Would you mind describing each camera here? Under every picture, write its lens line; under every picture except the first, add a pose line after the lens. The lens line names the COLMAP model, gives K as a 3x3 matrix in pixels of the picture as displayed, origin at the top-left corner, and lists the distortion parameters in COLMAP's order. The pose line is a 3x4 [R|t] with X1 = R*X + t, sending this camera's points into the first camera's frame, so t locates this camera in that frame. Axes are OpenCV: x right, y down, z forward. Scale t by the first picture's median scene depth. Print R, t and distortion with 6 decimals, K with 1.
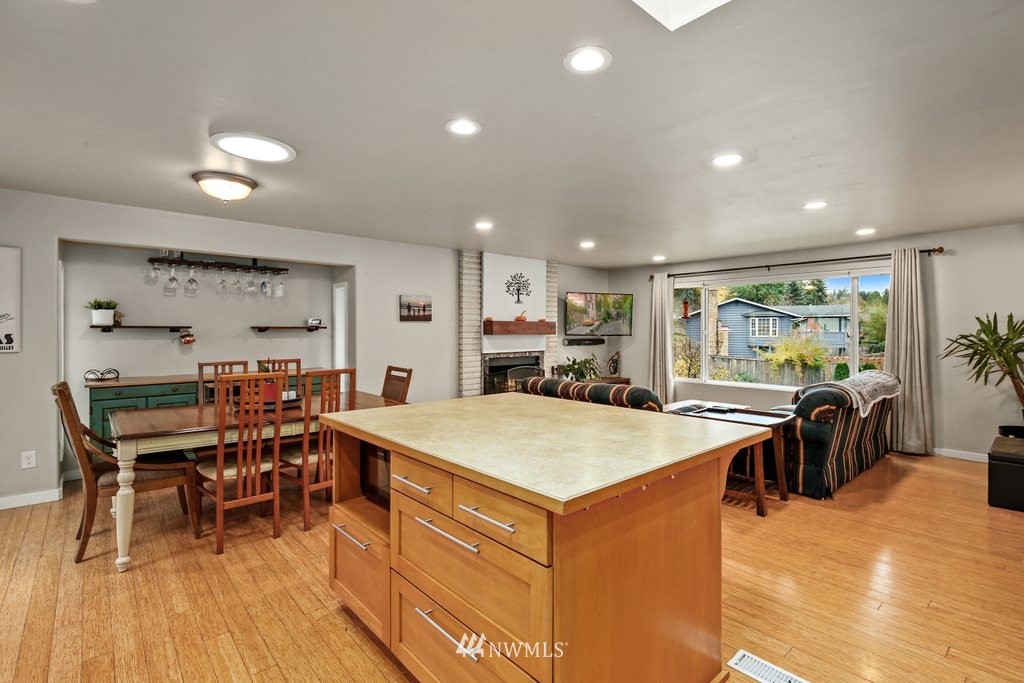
lens RADIAL K [[476.5, 0, 513.7], [0, 476.5, 336.3], [0, 0, 1]] dist [-0.000359, -0.000527]
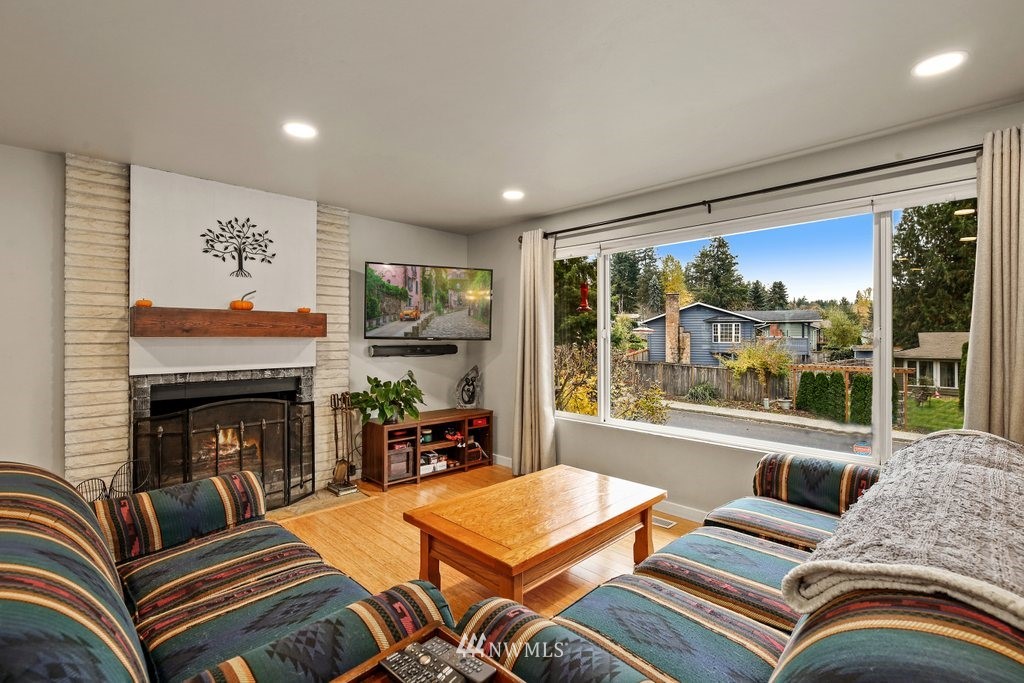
lens RADIAL K [[465.2, 0, 517.8], [0, 465.2, 338.5], [0, 0, 1]] dist [-0.000060, -0.000237]
pose [[0.998364, 0.001334, 0.057156, 0.298829], [-0.000834, 0.999961, -0.008777, 0.002655], [-0.057166, 0.008715, 0.998327, 0.509219]]
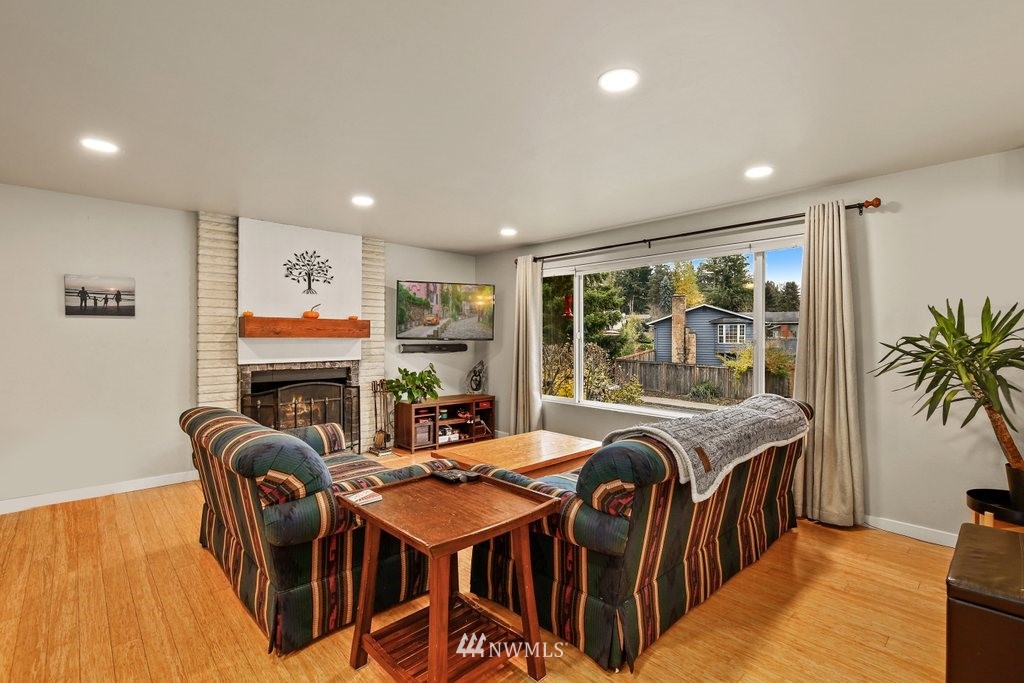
lens RADIAL K [[467.2, 0, 517.4], [0, 467.2, 341.1], [0, 0, 1]] dist [0.000848, -0.000569]
pose [[0.999517, 0.002530, 0.030968, 0.316835], [-0.002398, 0.999988, -0.004287, 0.004298], [-0.030979, 0.004210, 0.999511, 0.312497]]
